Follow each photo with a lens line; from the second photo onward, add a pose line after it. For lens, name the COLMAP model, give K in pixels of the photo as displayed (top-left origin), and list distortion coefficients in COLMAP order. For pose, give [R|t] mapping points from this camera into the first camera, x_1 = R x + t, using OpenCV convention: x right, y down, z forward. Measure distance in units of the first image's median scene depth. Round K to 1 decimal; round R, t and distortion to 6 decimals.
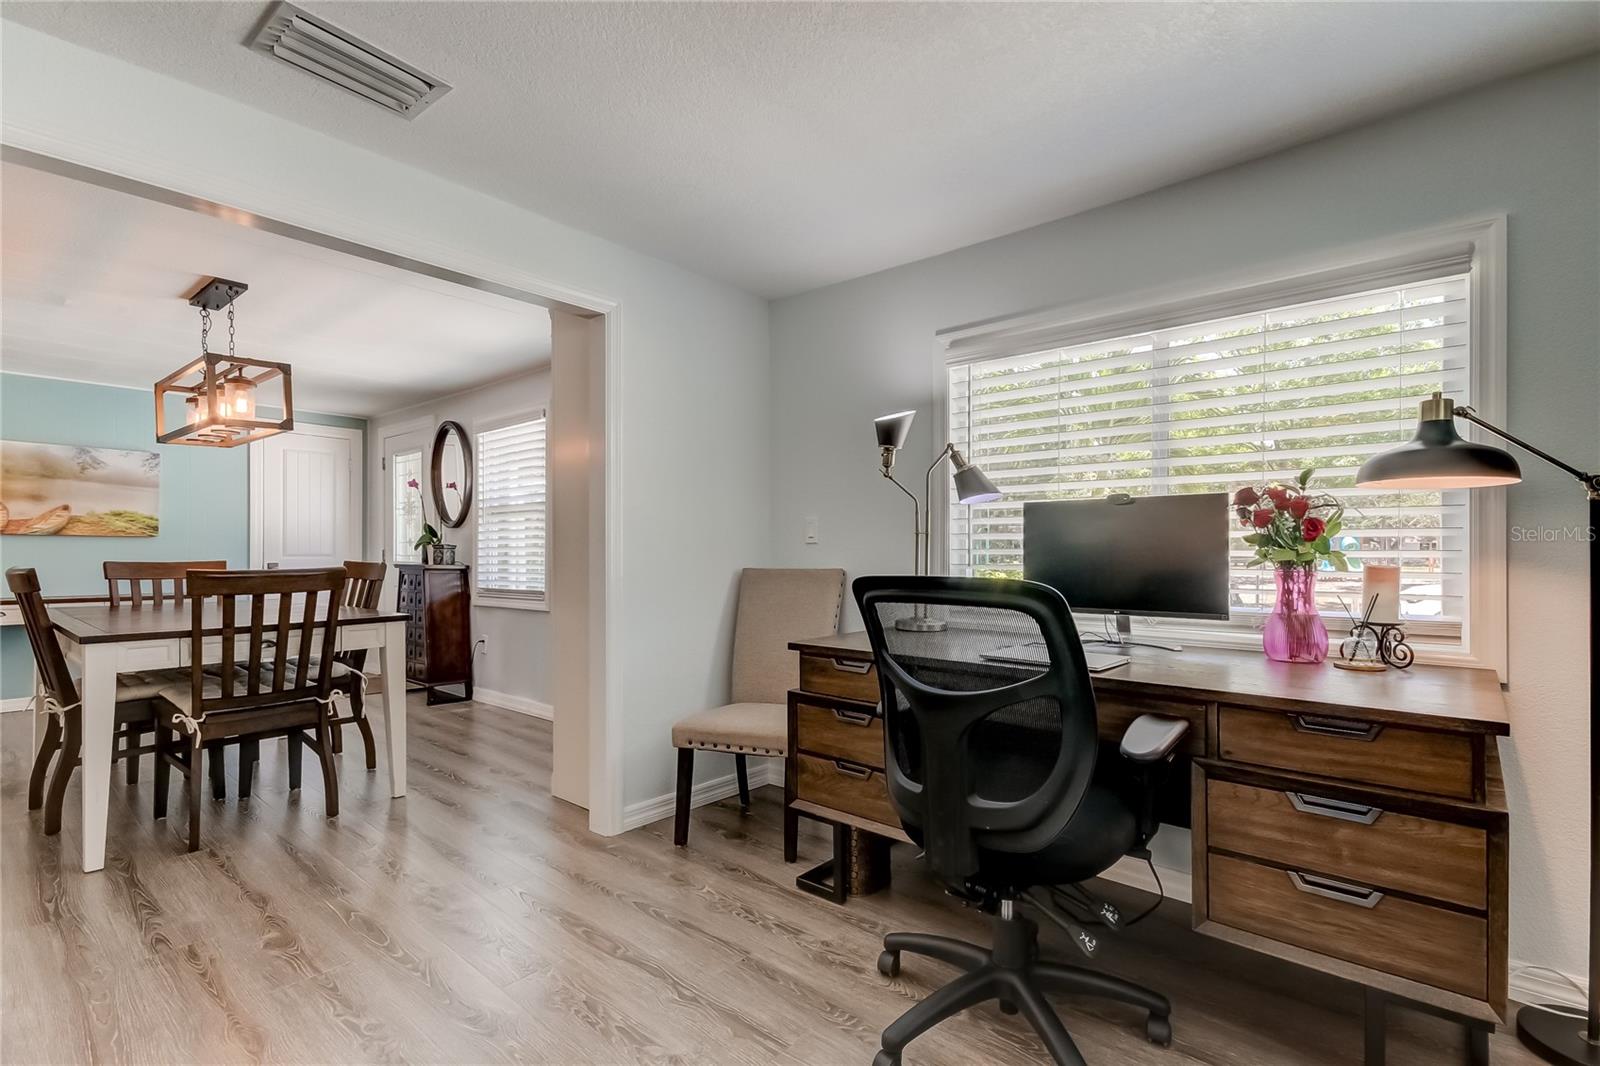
lens RADIAL K [[732.4, 0, 806.6], [0, 732.4, 549.1], [0, 0, 1]] dist [0.002771, 0.000360]
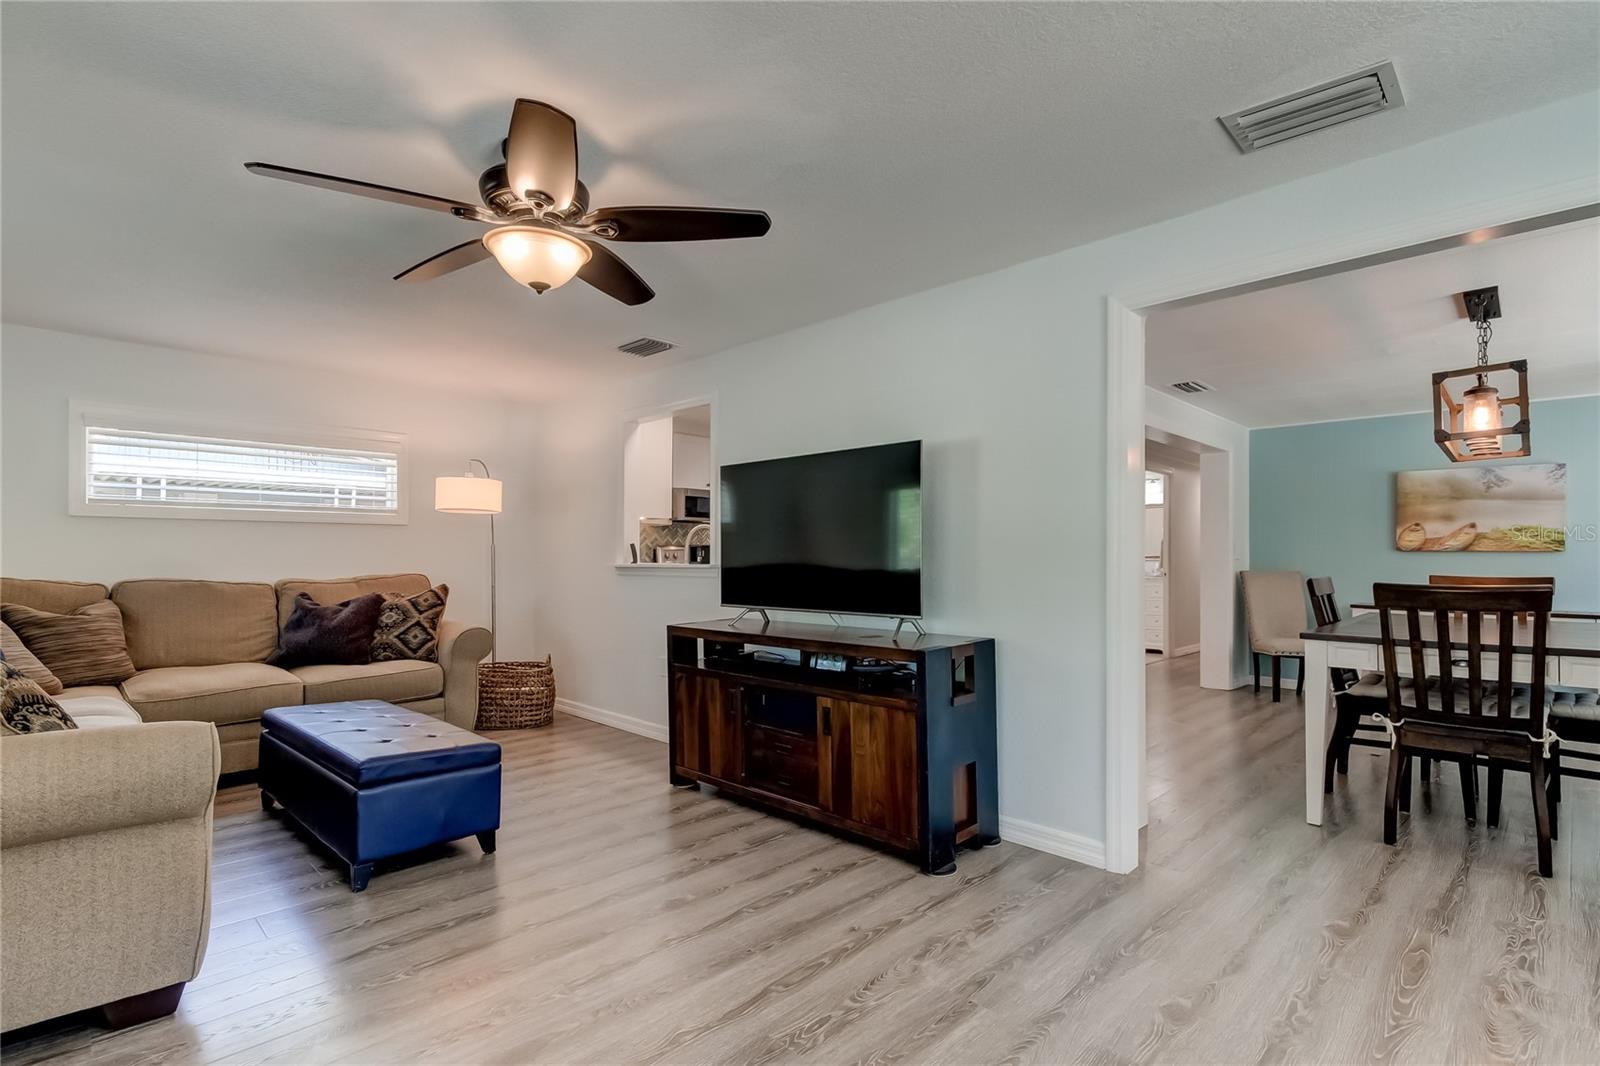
lens RADIAL K [[732.4, 0, 806.6], [0, 732.4, 549.1], [0, 0, 1]] dist [0.002771, 0.000360]
pose [[-0.054842, -0.015059, -0.998382, 0.300901], [-0.005482, 0.999876, -0.014780, -0.000940], [0.998480, 0.004663, -0.054917, 0.208447]]
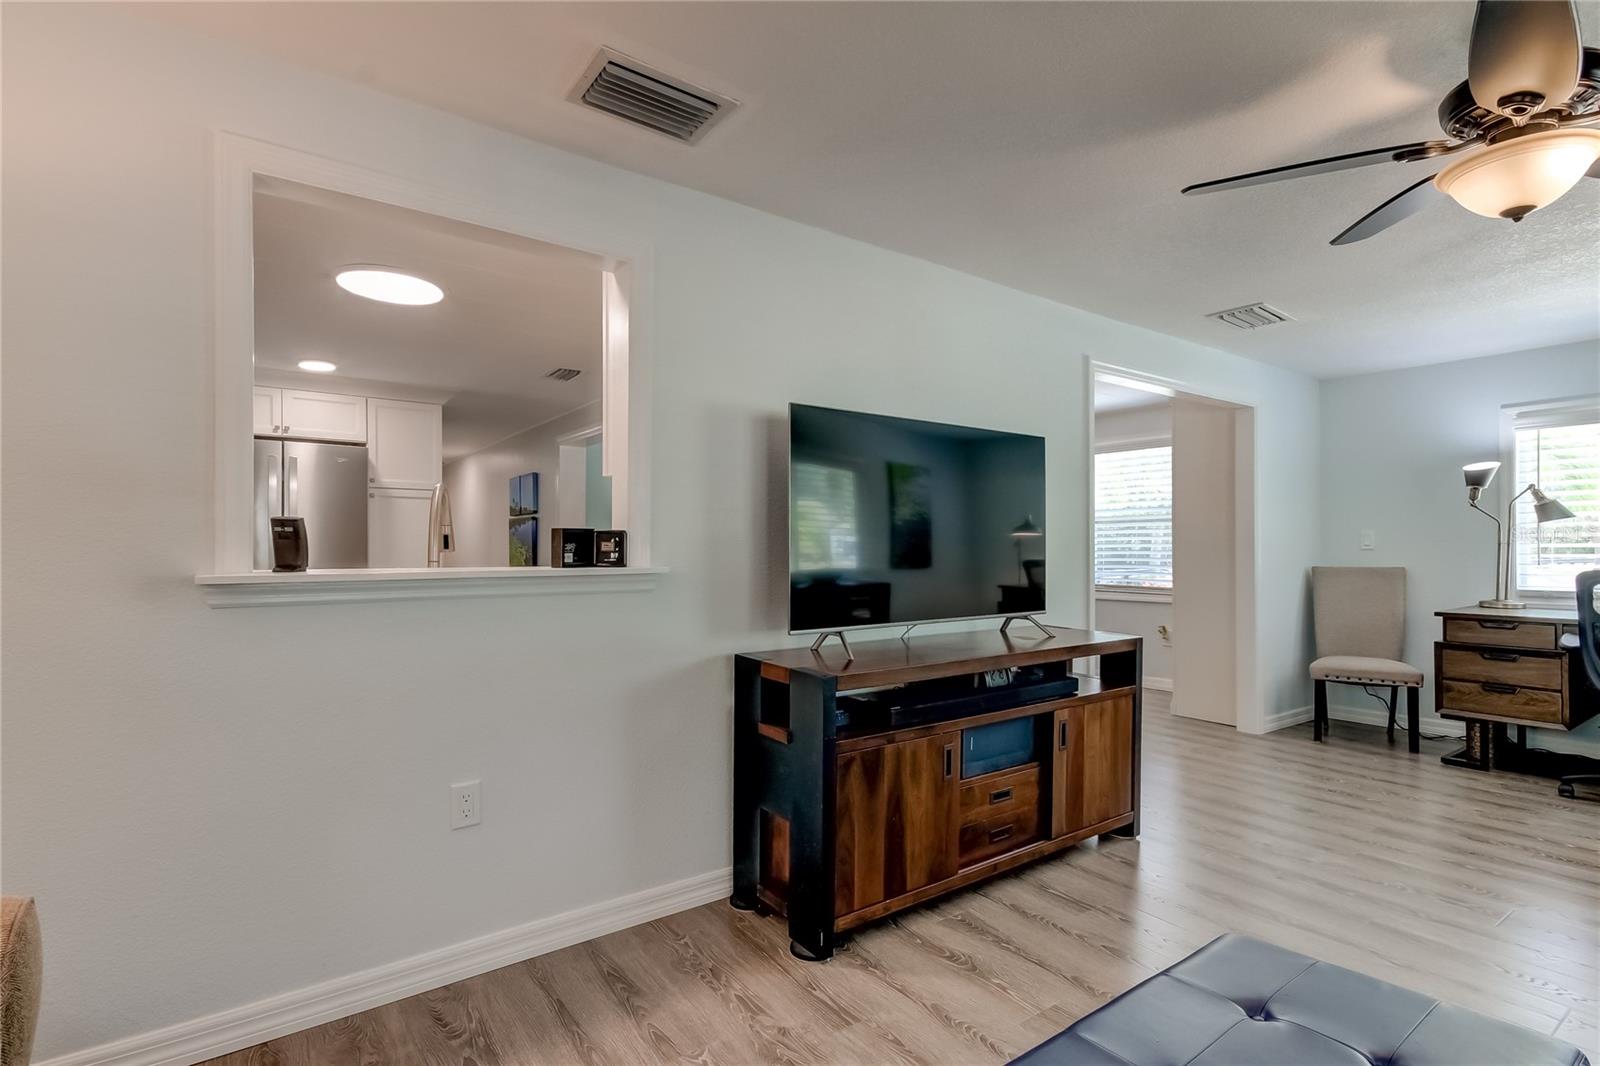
lens RADIAL K [[711.5, 0, 800.0], [0, 711.5, 533.0], [0, 0, 1]] dist [0.001428, 0.000281]
pose [[0.960627, 0.000019, -0.277841, -0.800749], [-0.003775, 0.999909, -0.012985, -0.018545], [0.277816, 0.013522, 0.960539, -0.784026]]
